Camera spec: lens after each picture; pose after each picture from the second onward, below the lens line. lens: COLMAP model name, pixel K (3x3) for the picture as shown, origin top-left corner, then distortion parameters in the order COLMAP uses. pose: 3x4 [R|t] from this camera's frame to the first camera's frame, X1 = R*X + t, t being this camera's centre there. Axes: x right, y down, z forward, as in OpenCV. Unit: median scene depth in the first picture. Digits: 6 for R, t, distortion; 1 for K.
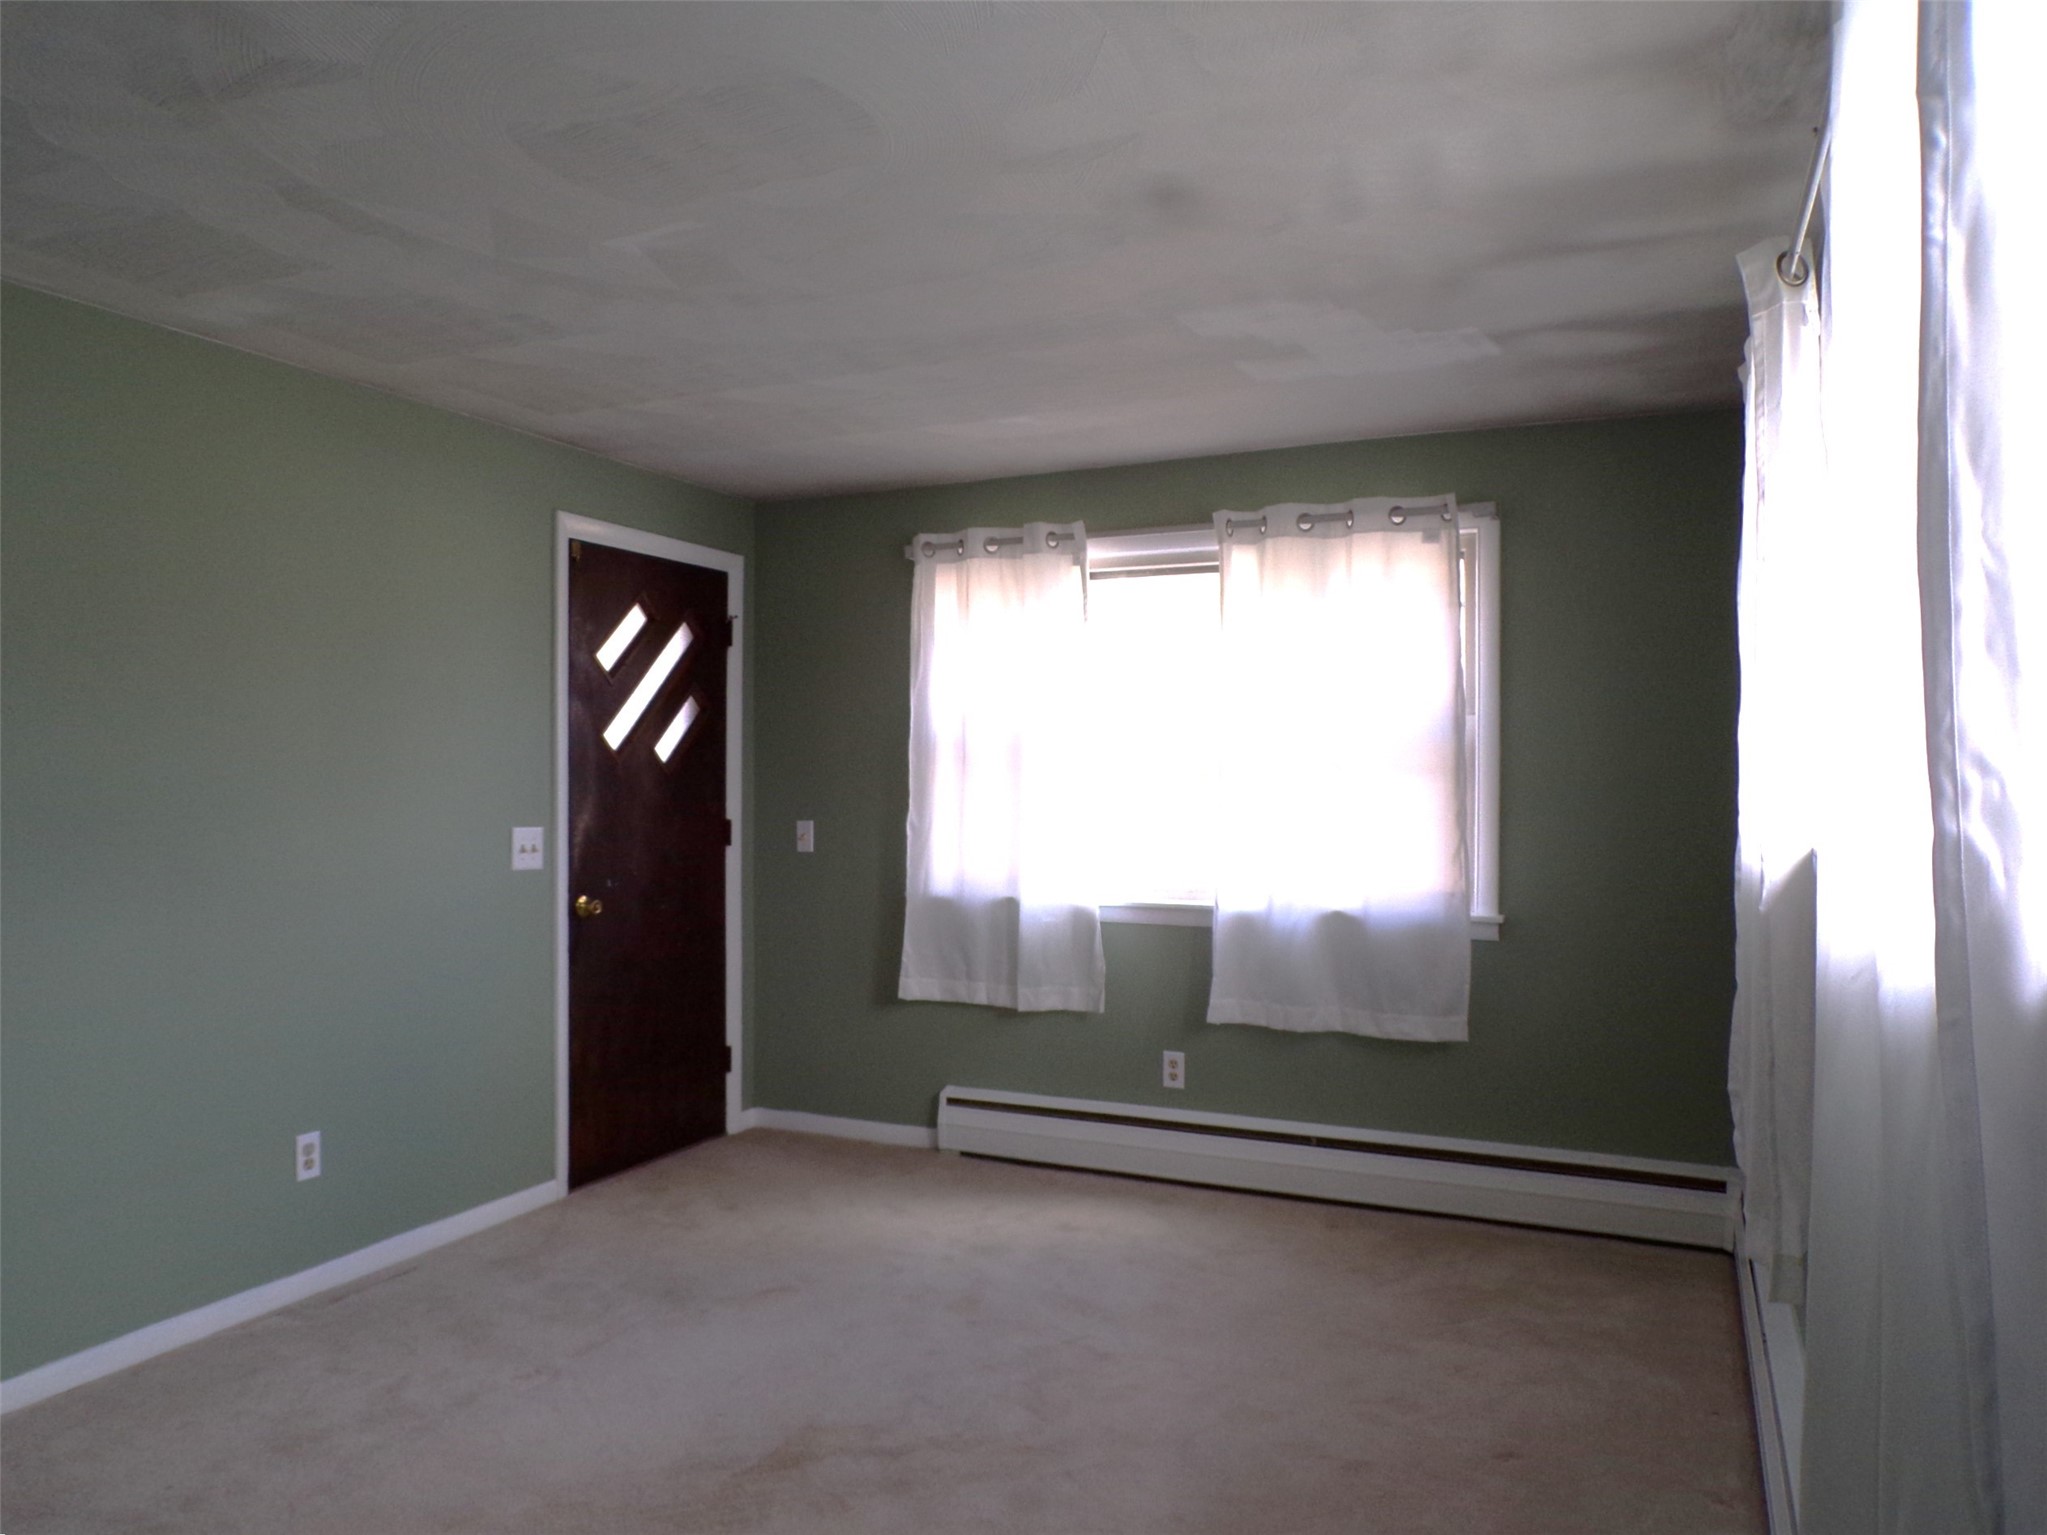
lens RADIAL K [[1386.2, 0, 1017.3], [0, 1386.2, 773.3], [0, 0, 1]] dist [-0.018815, 0.002948]
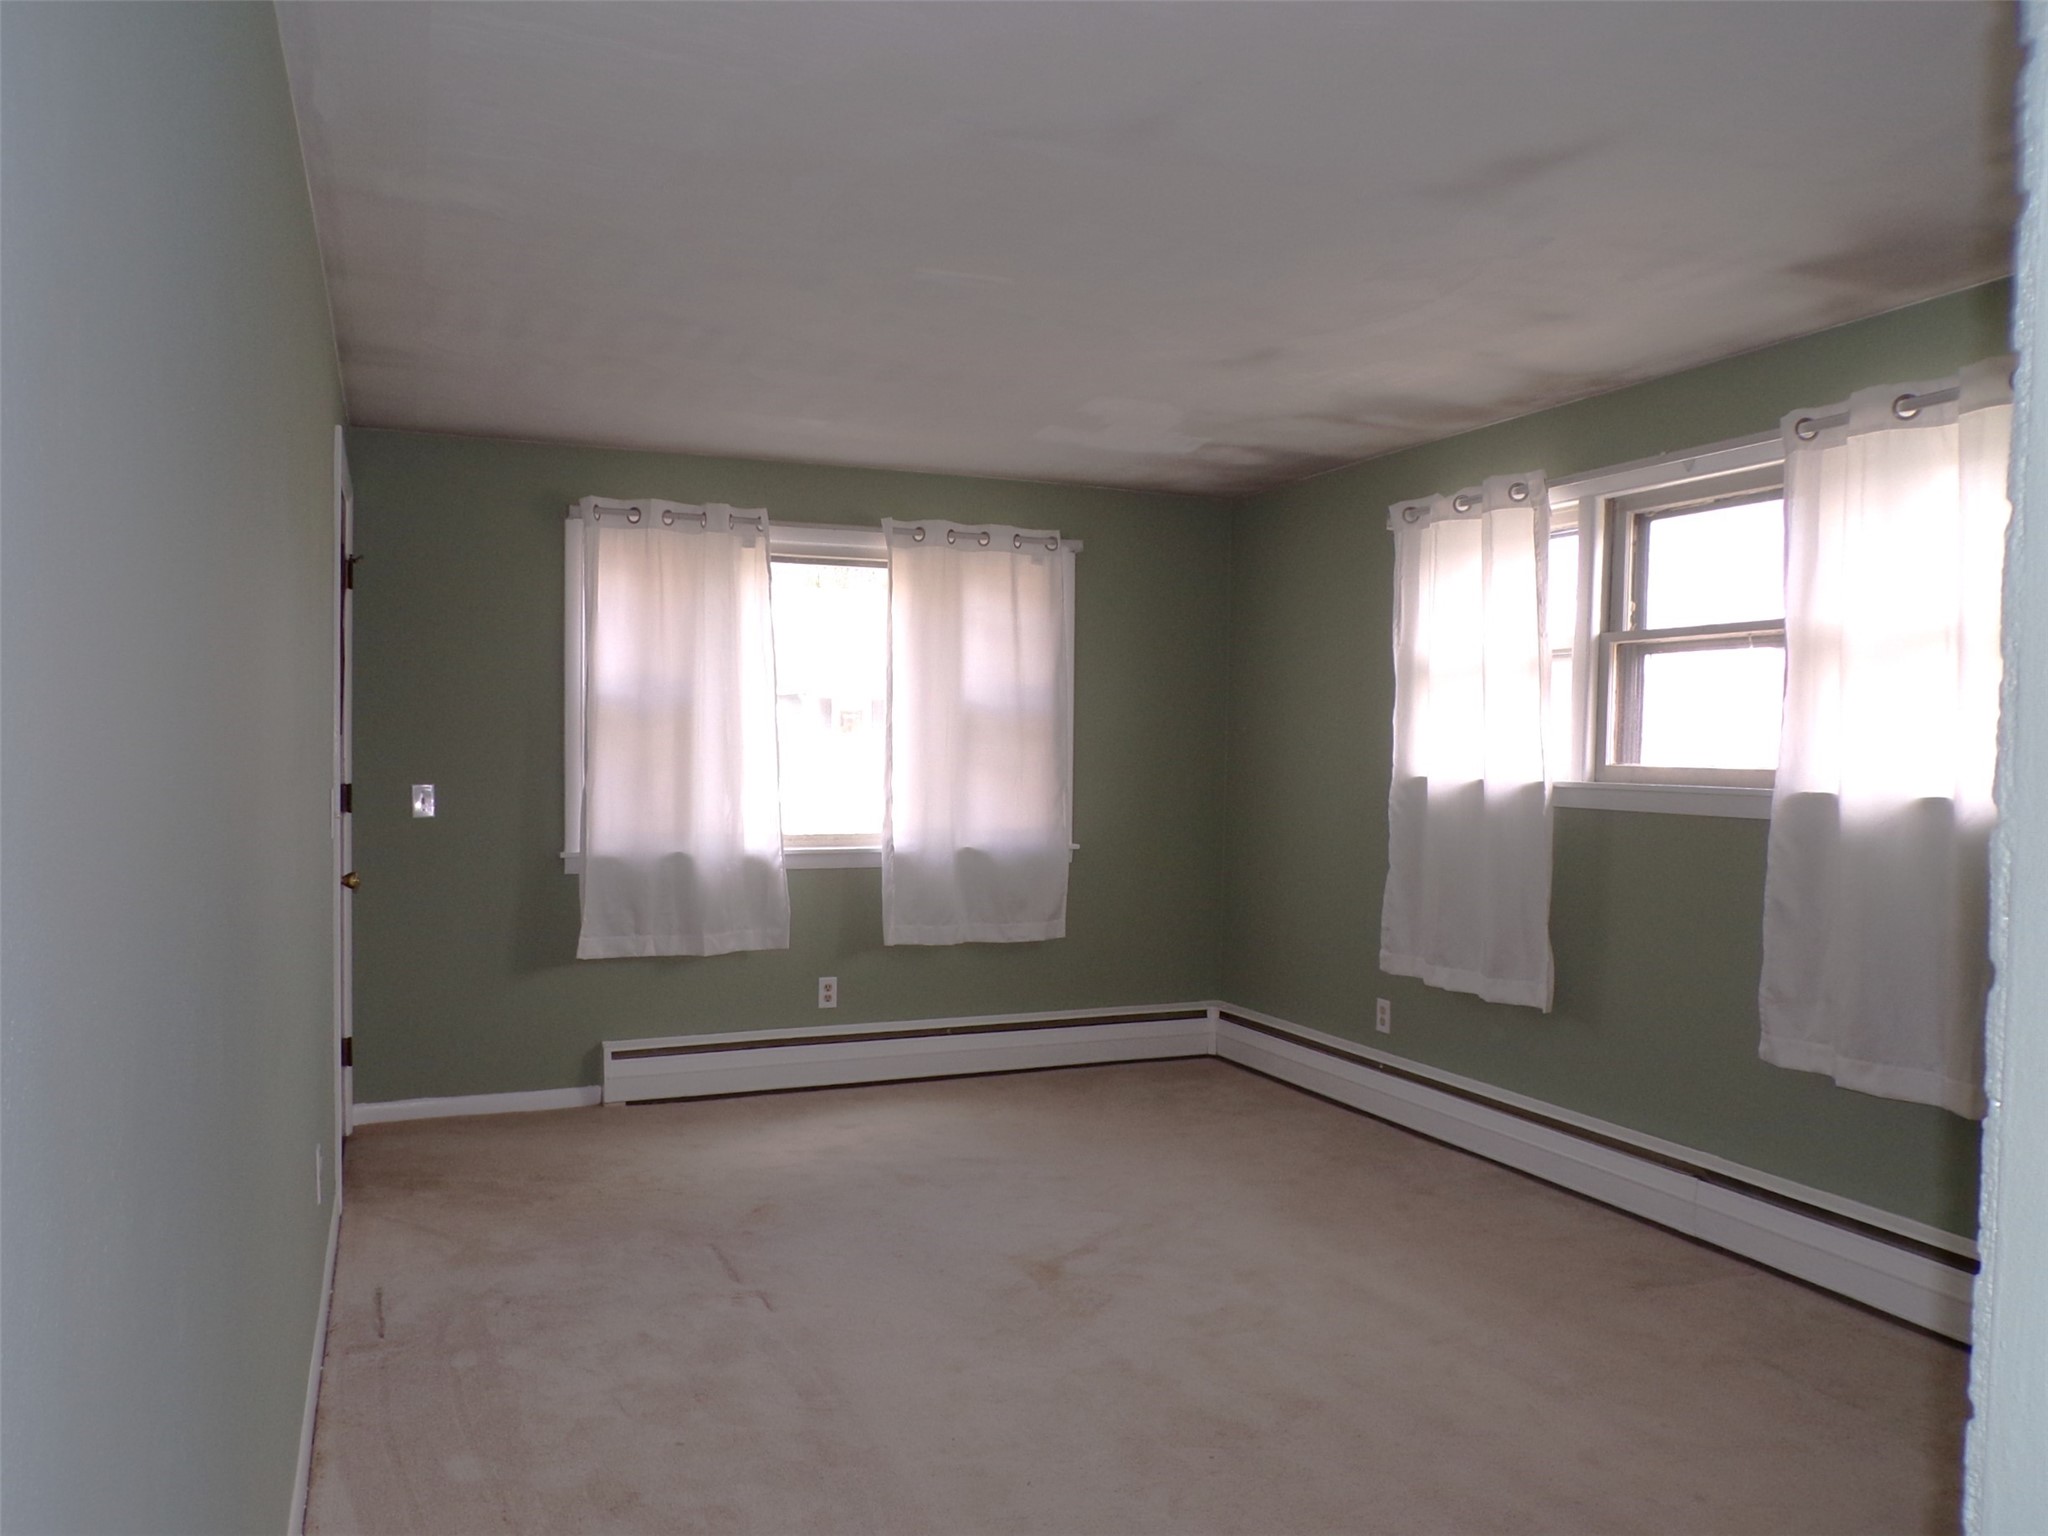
lens RADIAL K [[1340.1, 0, 1024.0], [0, 1340.1, 768.0], [0, 0, 1]] dist [0.000408, 0.000697]
pose [[0.704154, 0.001422, 0.710046, -0.568550], [-0.001649, 0.999999, -0.000367, 0.026301], [-0.710045, -0.000913, 0.704156, 0.094007]]
